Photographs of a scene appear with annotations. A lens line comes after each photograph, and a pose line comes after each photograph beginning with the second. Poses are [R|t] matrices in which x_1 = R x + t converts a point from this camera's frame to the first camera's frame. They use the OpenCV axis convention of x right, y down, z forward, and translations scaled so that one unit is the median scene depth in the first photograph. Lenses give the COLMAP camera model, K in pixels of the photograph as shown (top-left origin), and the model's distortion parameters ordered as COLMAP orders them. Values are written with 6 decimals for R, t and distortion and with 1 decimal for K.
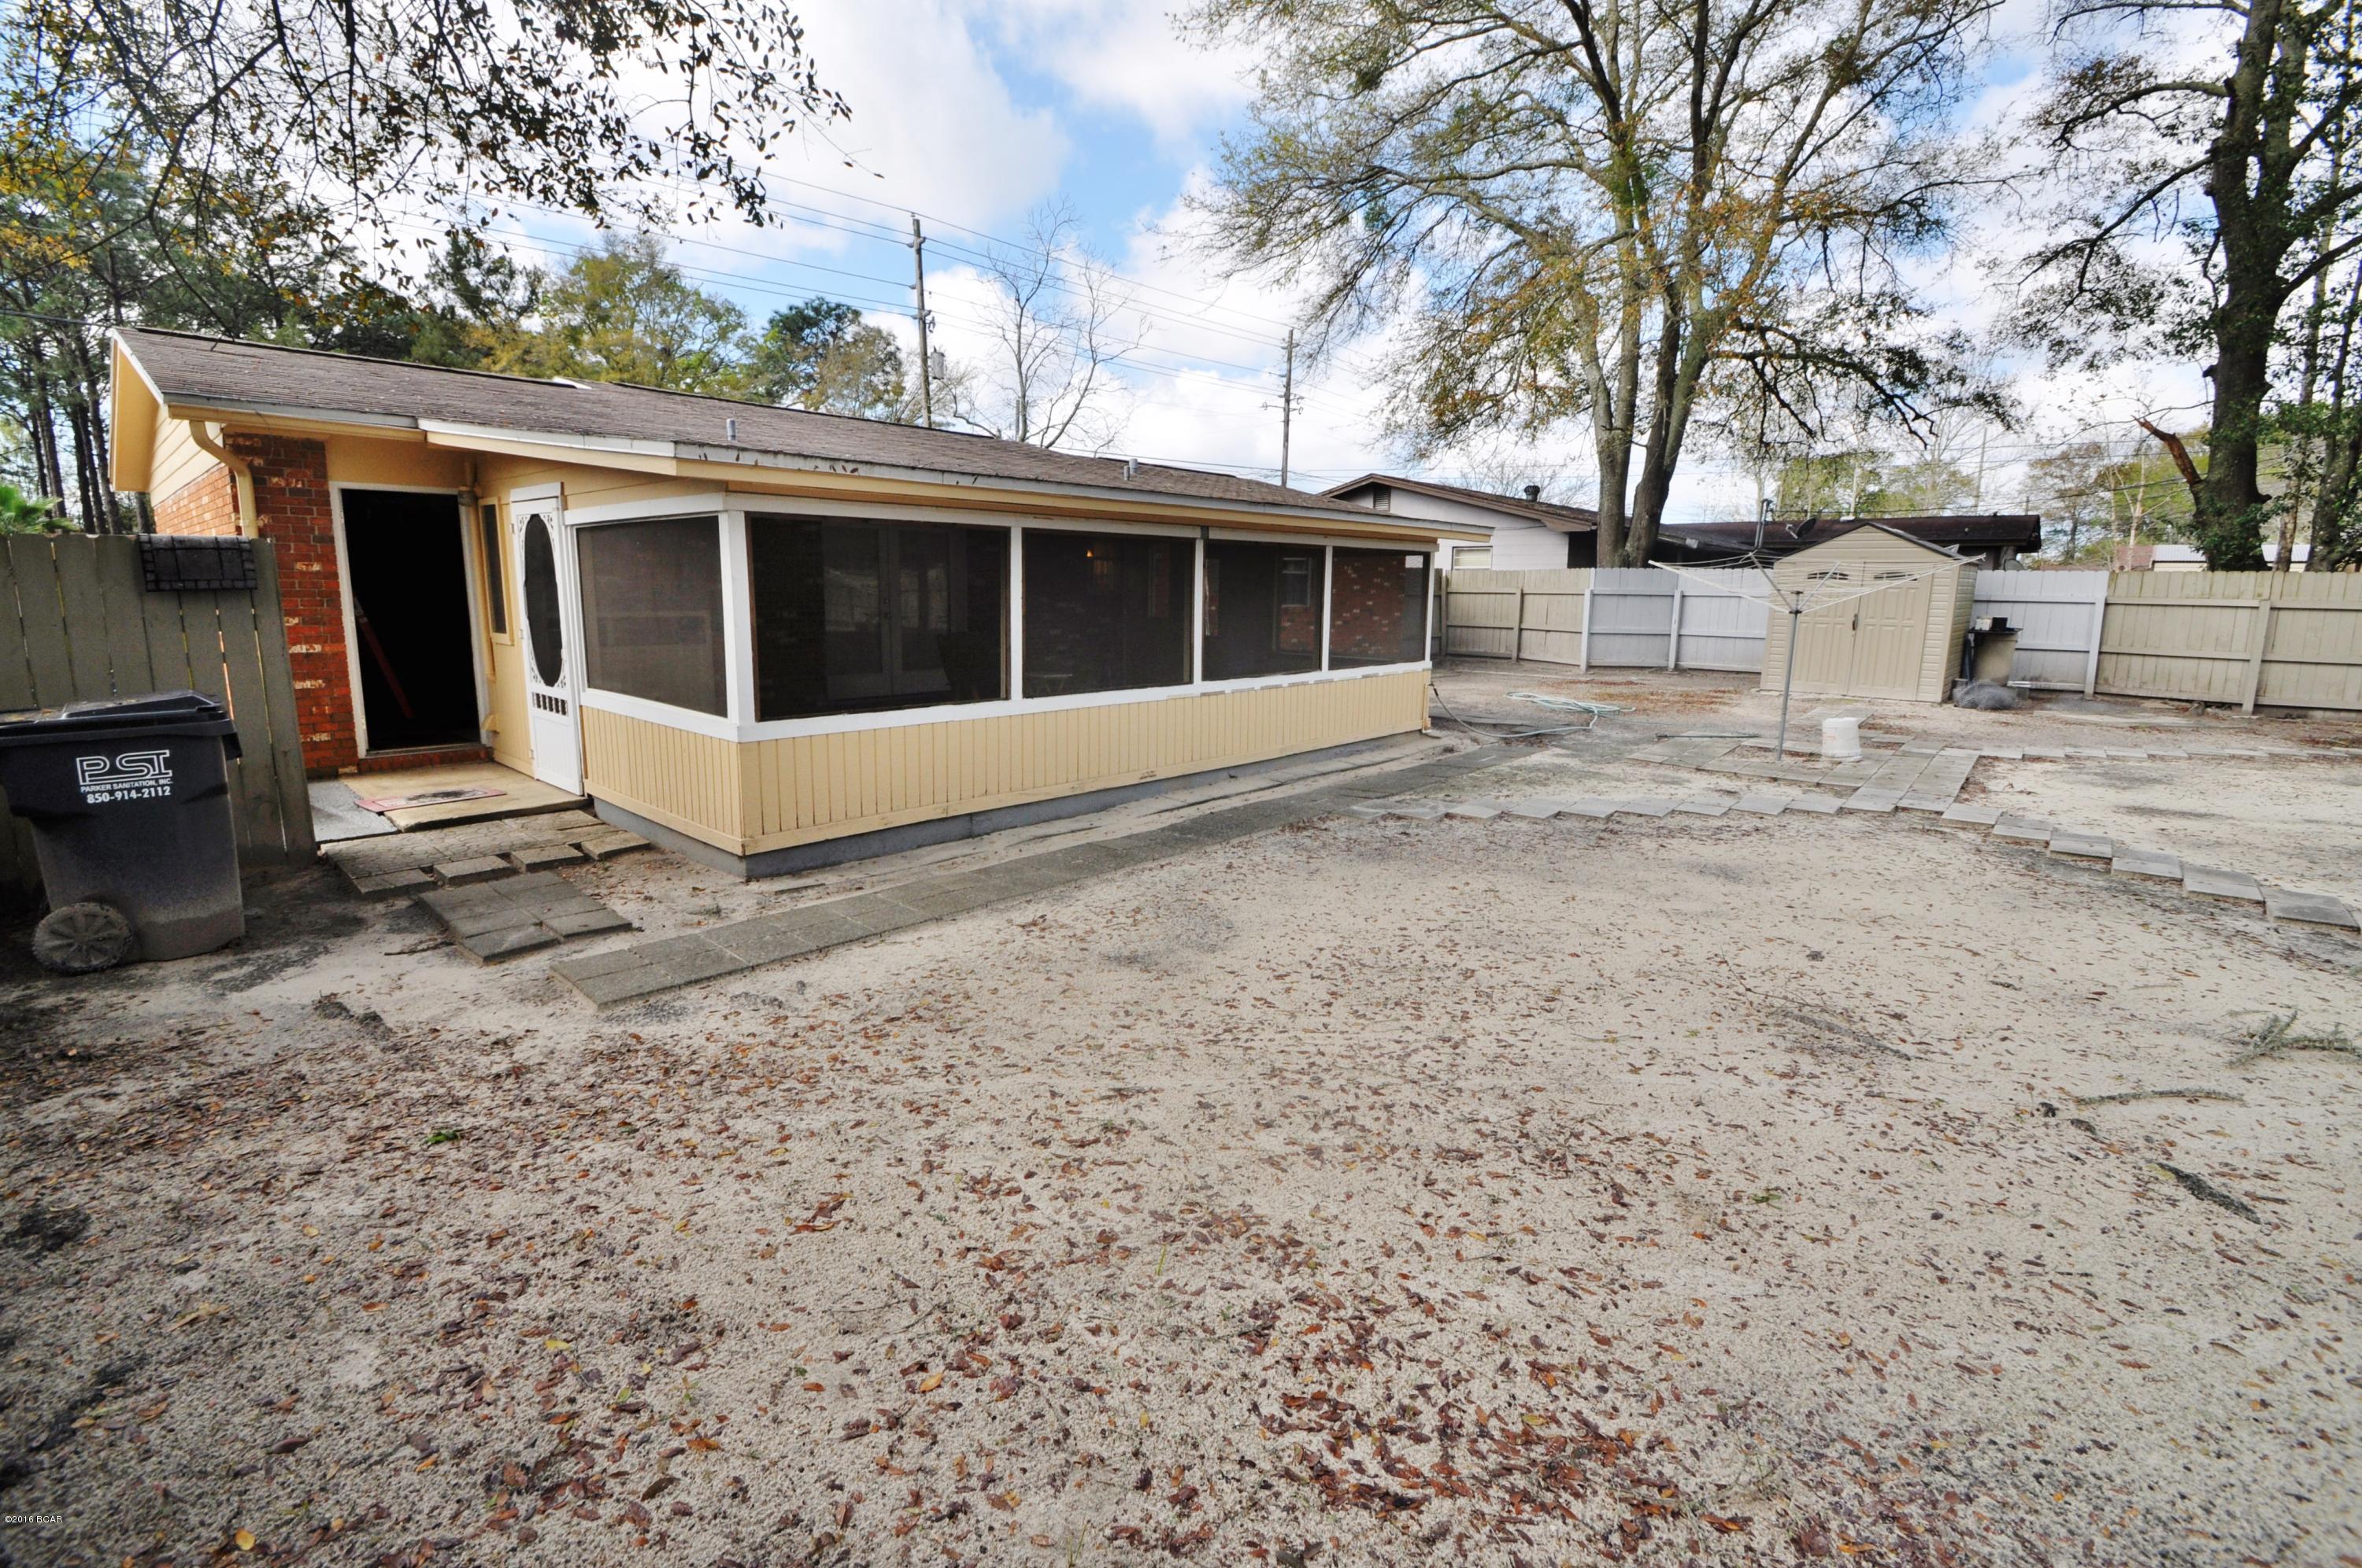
lens RADIAL K [[1037.3, 0, 1161.3], [0, 1037.3, 746.4], [0, 0, 1]] dist [0.015190, -0.014599]
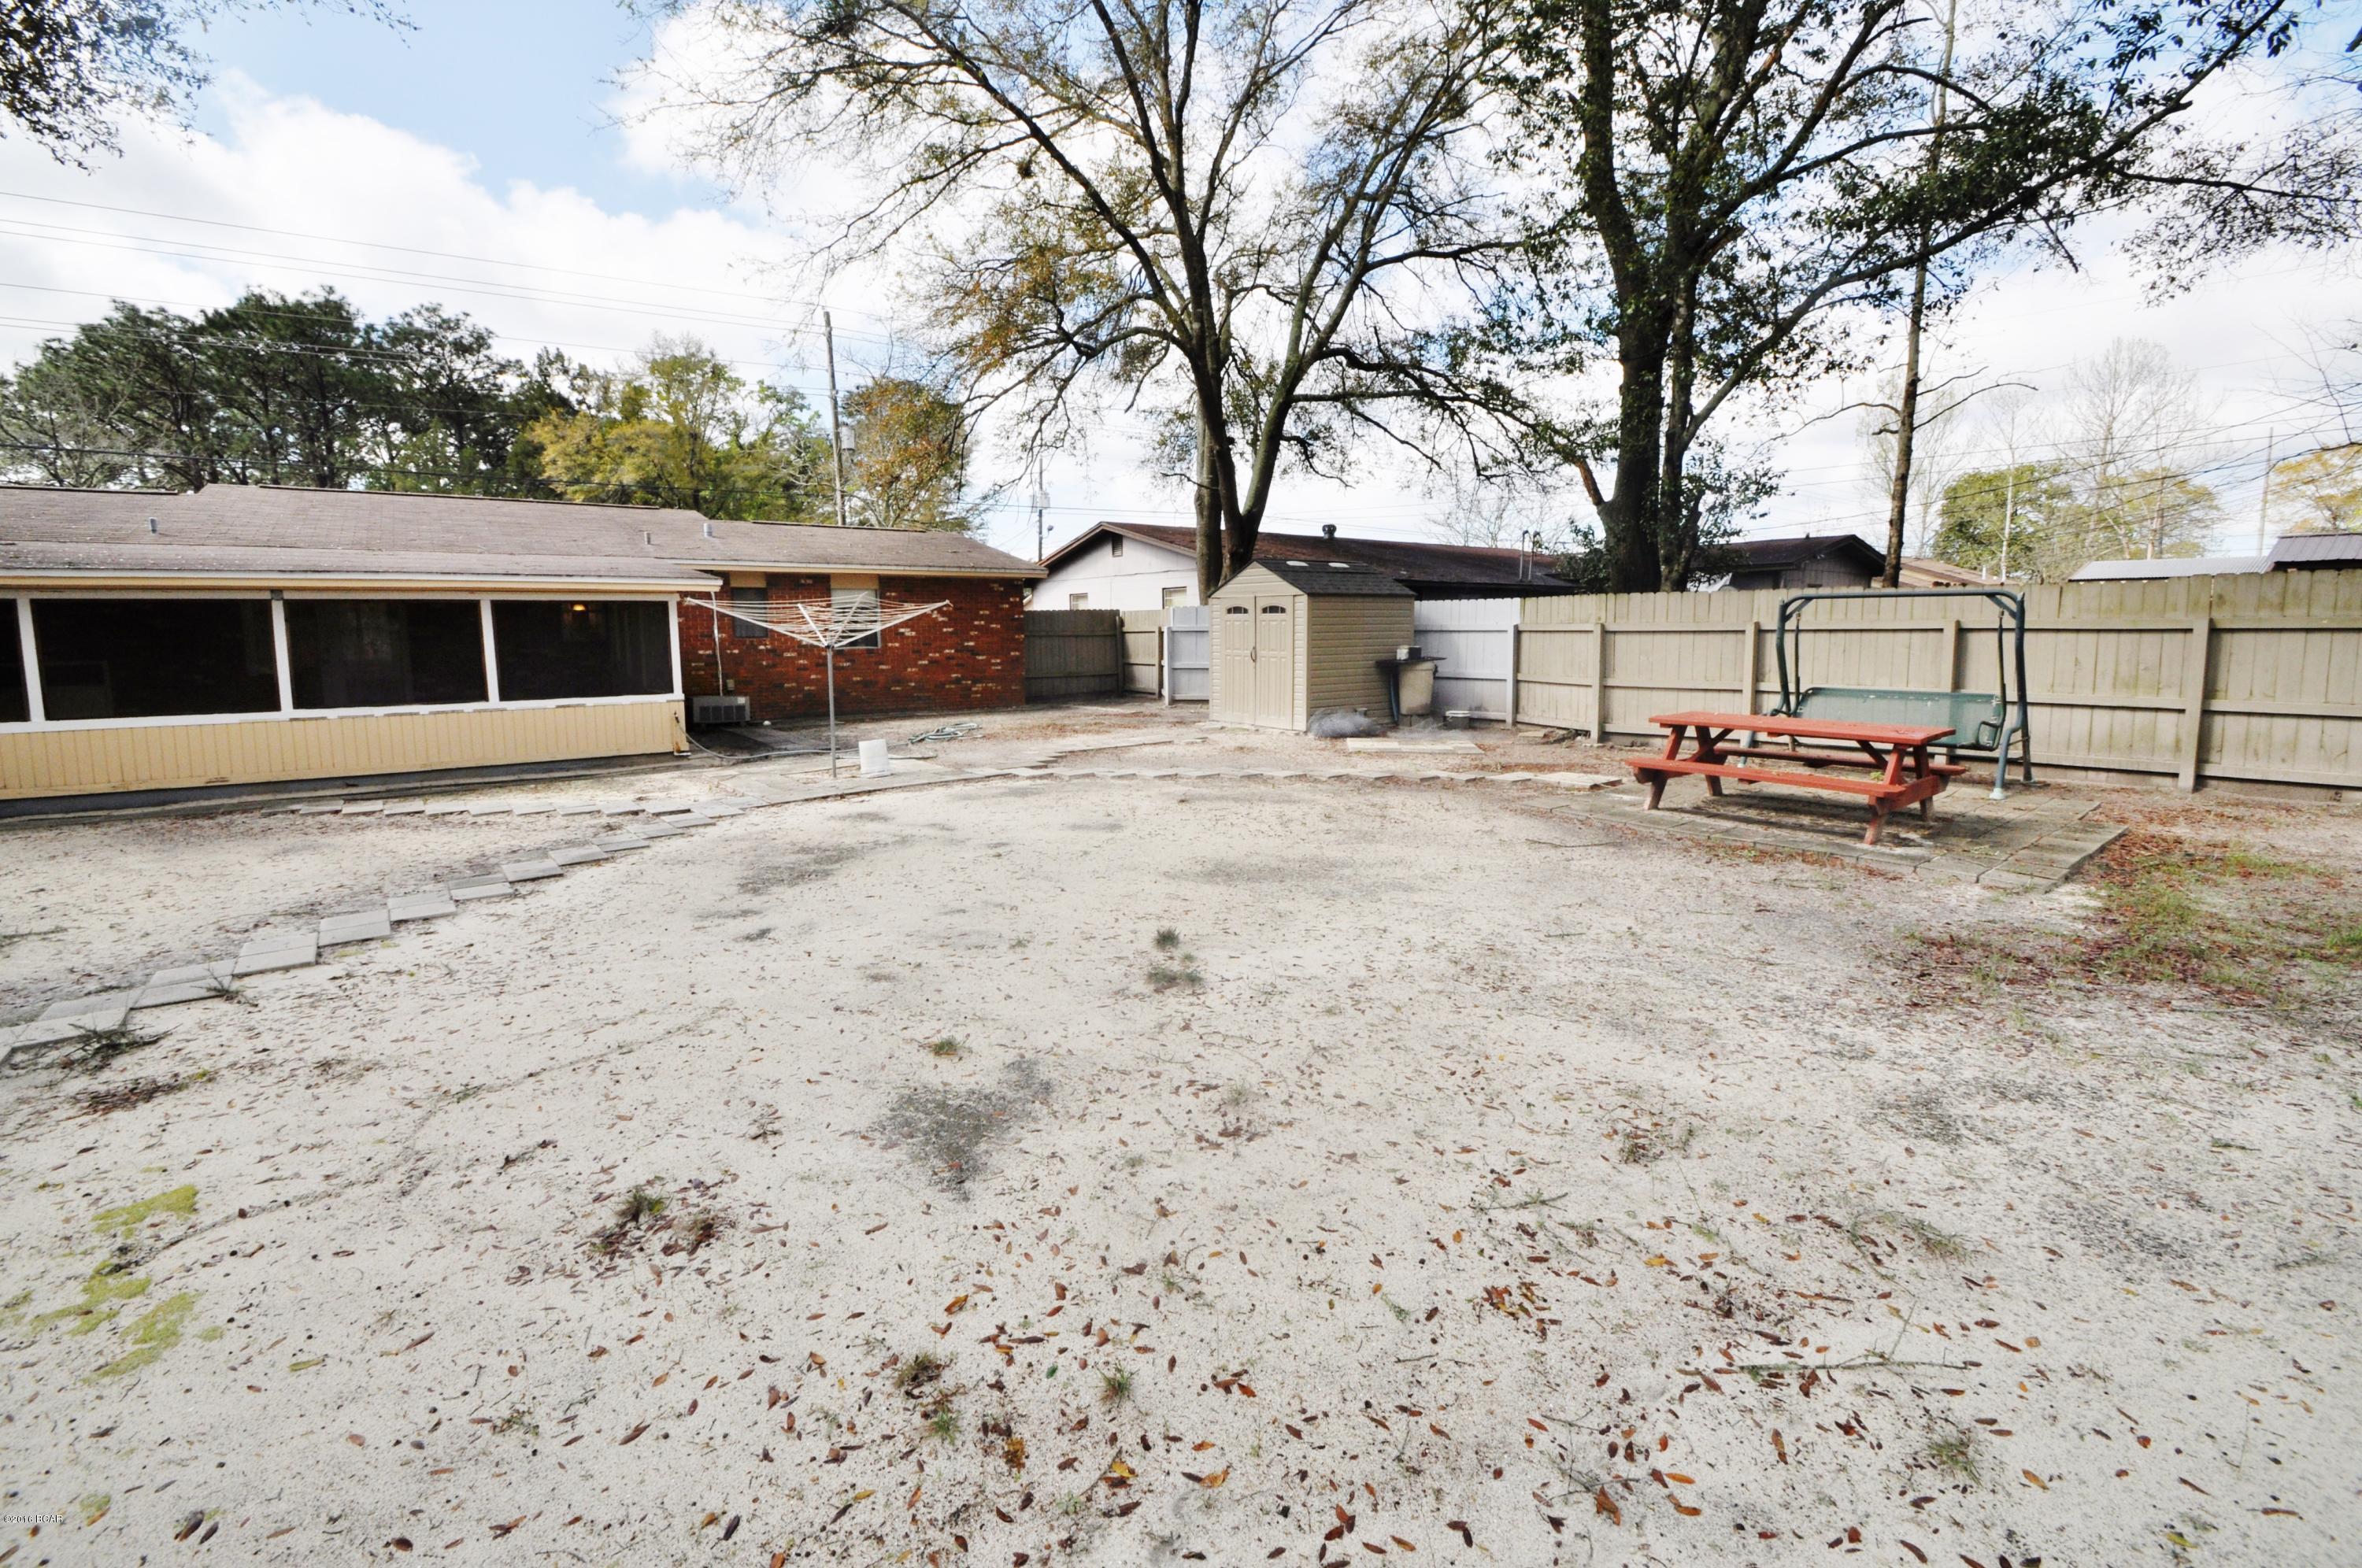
lens RADIAL K [[1037.3, 0, 1161.3], [0, 1037.3, 746.4], [0, 0, 1]] dist [0.015190, -0.014599]
pose [[0.978951, 0.002750, -0.204075, 0.542964], [-0.011033, 0.999160, -0.039463, 0.009900], [0.203795, 0.040884, 0.978160, -0.020608]]
